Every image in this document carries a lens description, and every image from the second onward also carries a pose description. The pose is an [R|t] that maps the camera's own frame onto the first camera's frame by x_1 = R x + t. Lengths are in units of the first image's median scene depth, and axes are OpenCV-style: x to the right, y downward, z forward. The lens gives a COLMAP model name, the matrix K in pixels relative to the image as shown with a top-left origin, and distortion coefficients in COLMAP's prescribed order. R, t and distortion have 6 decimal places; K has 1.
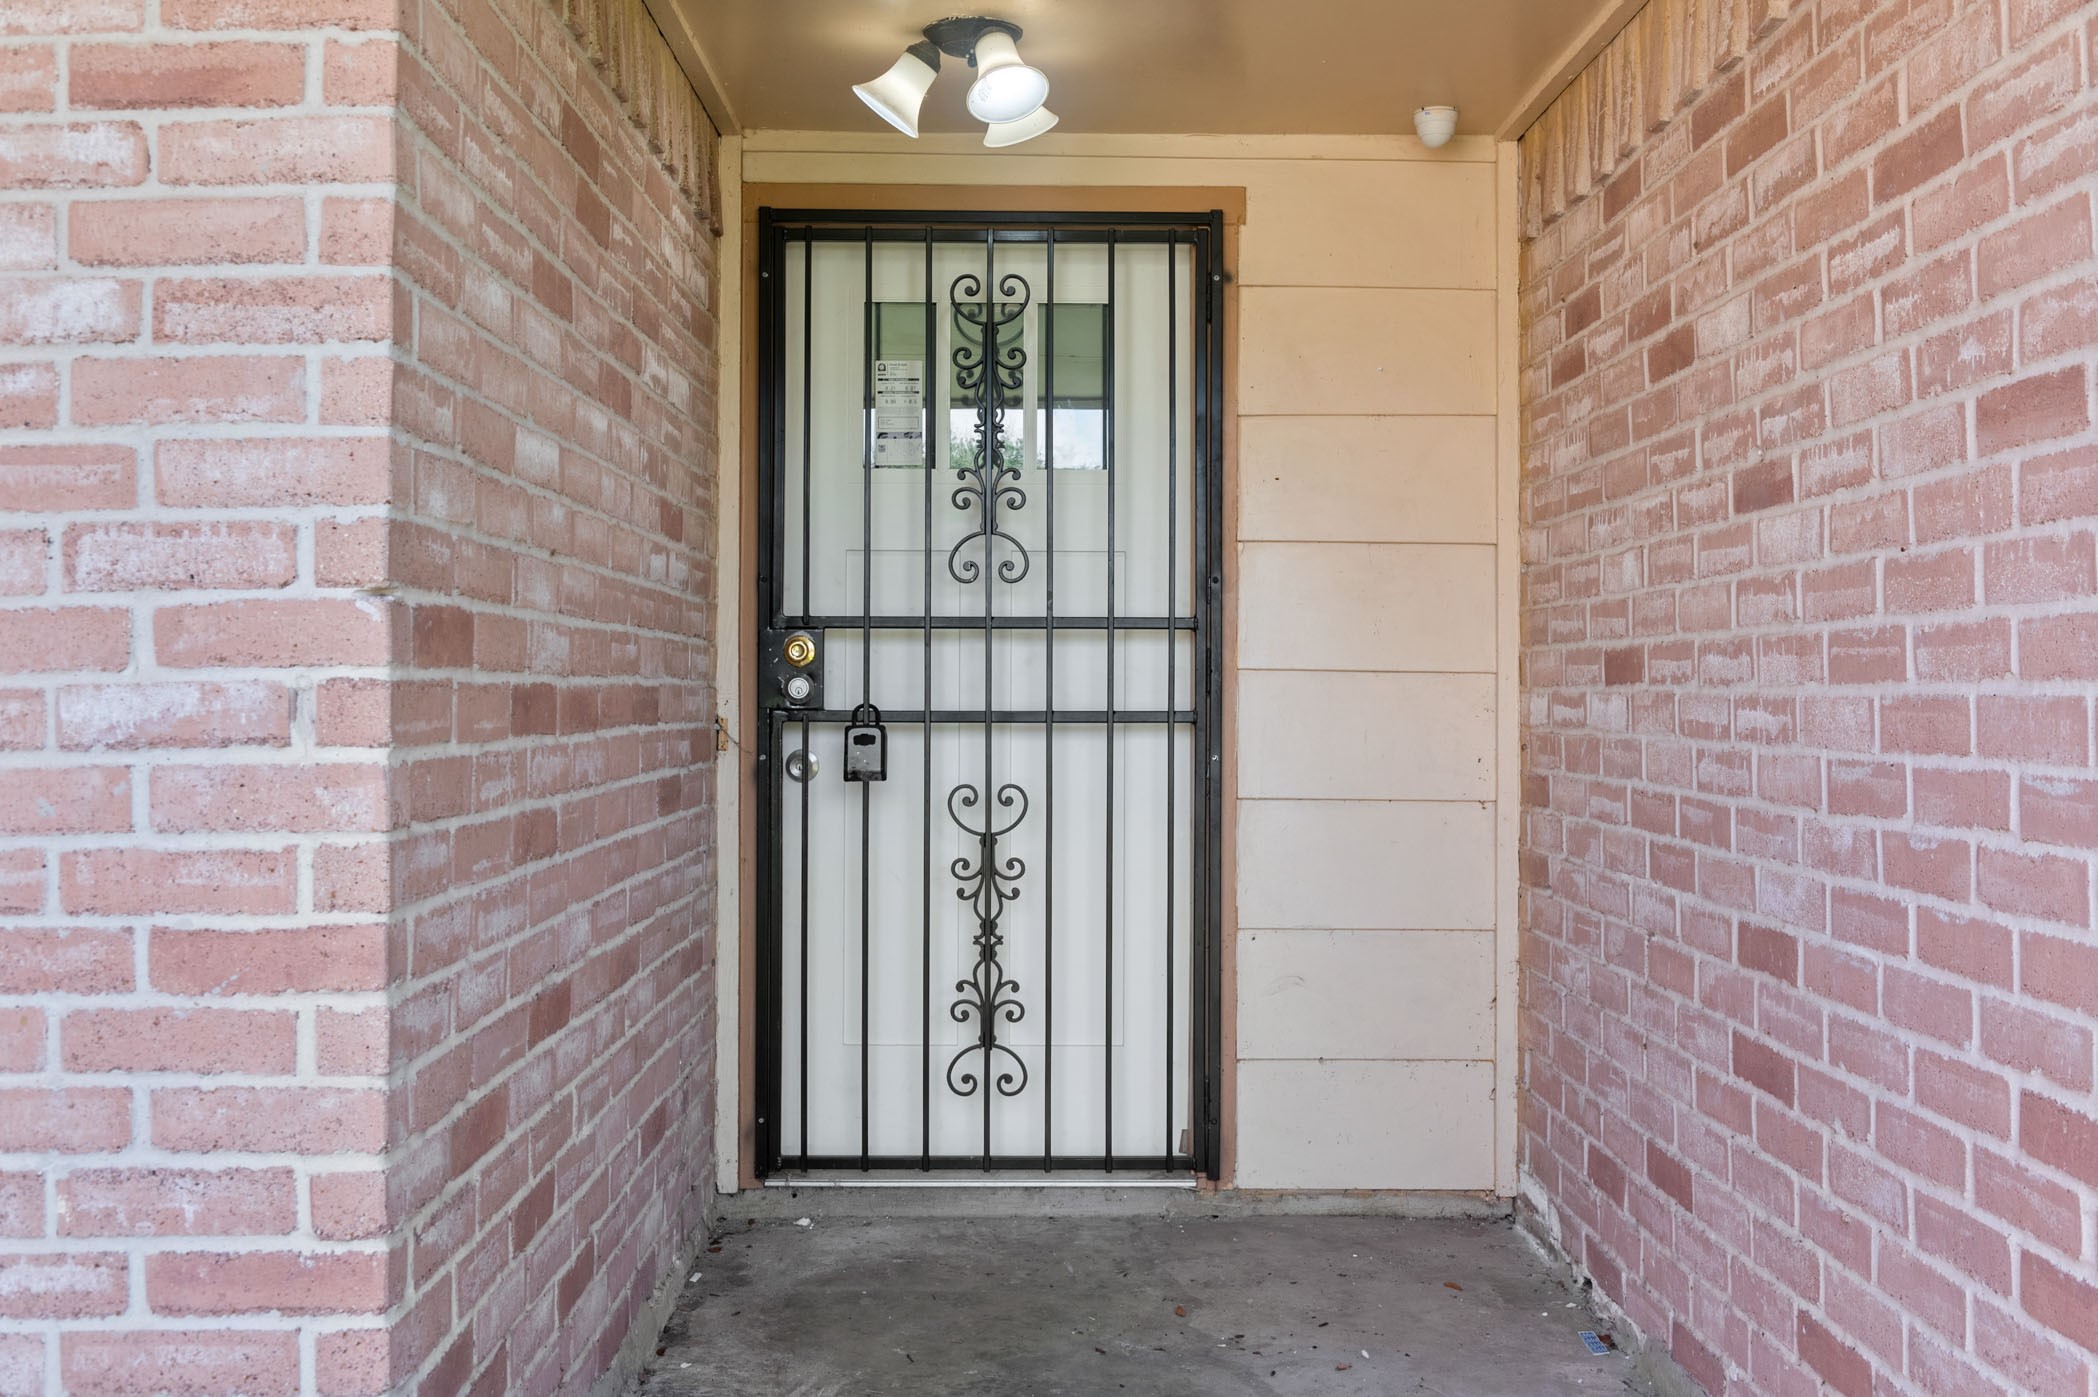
lens RADIAL K [[2087.5, 0, 1049.0], [0, 2087.5, 698.5], [0, 0, 1]] dist [-0.002843, -0.006217]
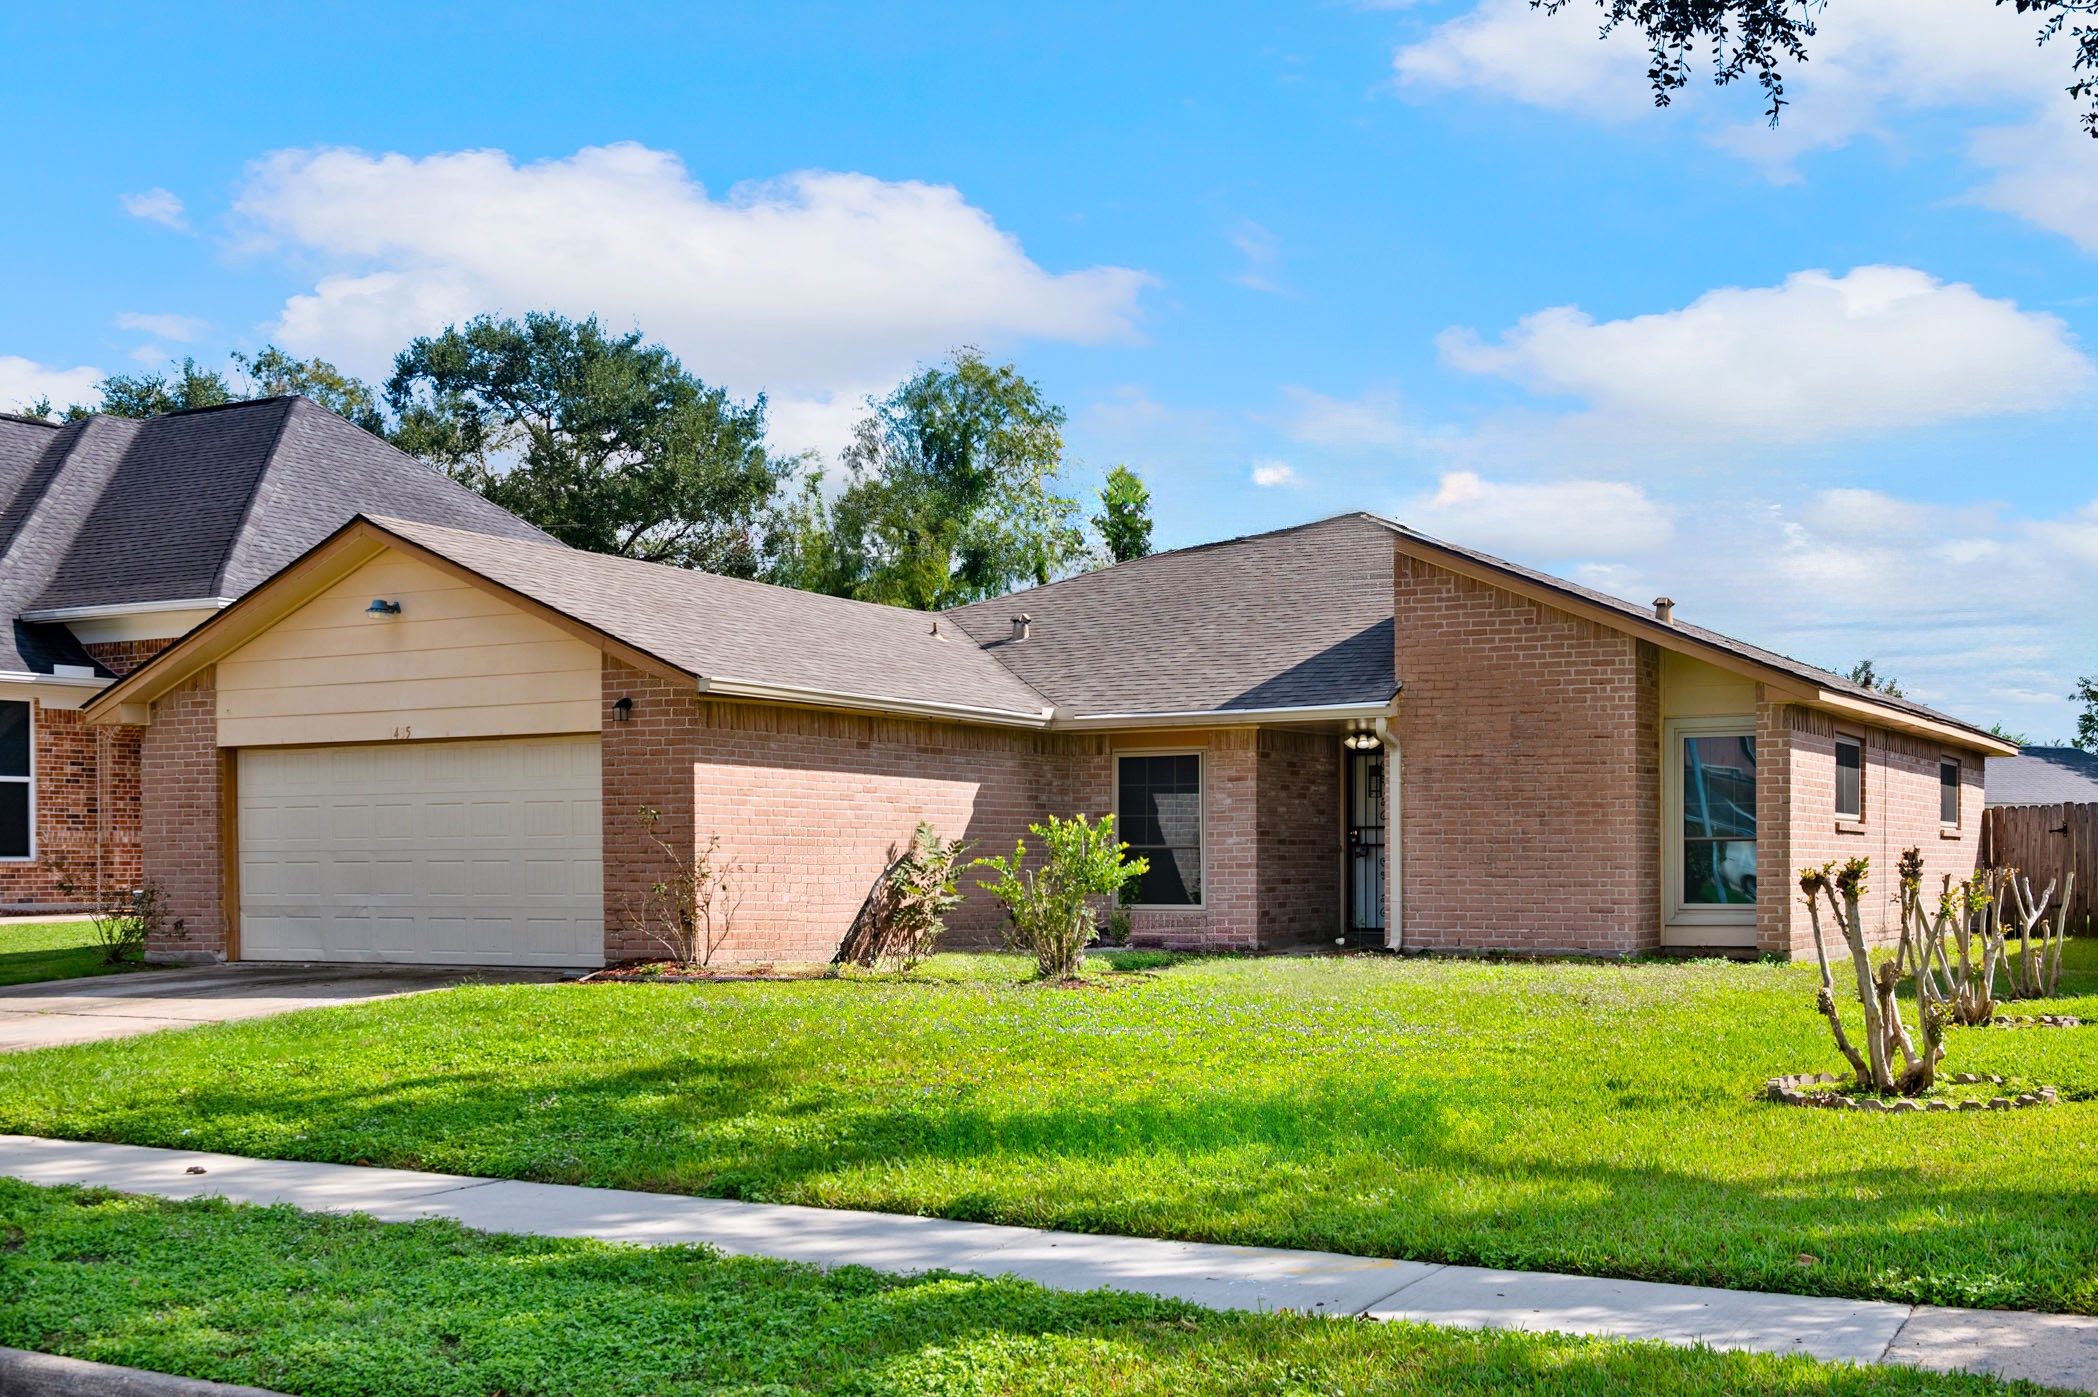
lens RADIAL K [[2389.7, 0, 1049.0], [0, 2389.7, 698.5], [0, 0, 1]] dist [0.000201, -0.000054]
pose [[0.861346, -0.040726, -0.506384, 3.425850], [0.003508, 0.997235, -0.074236, 0.125993], [0.508007, 0.062166, 0.859107, -6.911040]]
